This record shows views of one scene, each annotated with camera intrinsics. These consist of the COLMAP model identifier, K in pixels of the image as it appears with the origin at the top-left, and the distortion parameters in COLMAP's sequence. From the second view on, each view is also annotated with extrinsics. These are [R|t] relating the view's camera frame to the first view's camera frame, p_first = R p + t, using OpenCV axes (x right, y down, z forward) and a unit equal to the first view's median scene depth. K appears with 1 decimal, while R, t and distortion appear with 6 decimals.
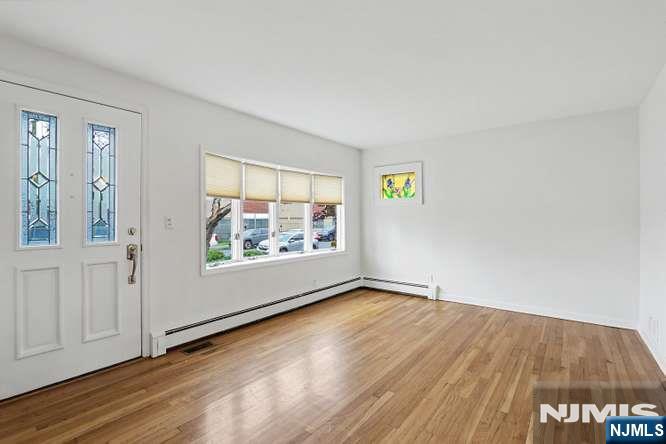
lens RADIAL K [[320.7, 0, 348.2], [0, 320.7, 219.7], [0, 0, 1]] dist [-0.004390, 0.000844]
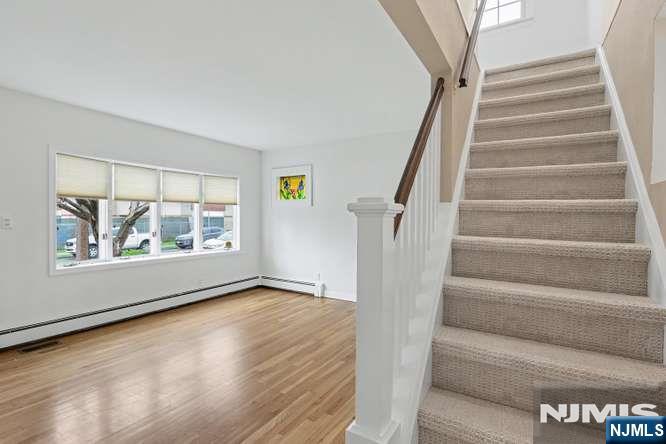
lens RADIAL K [[320.7, 0, 332.8], [0, 320.7, 224.7], [0, 0, 1]] dist [-0.004390, 0.000844]
pose [[0.995263, 0.007273, 0.096944, 0.203500], [-0.009028, 0.999803, 0.017674, -0.006120], [-0.096796, -0.018466, 0.995133, -0.048305]]
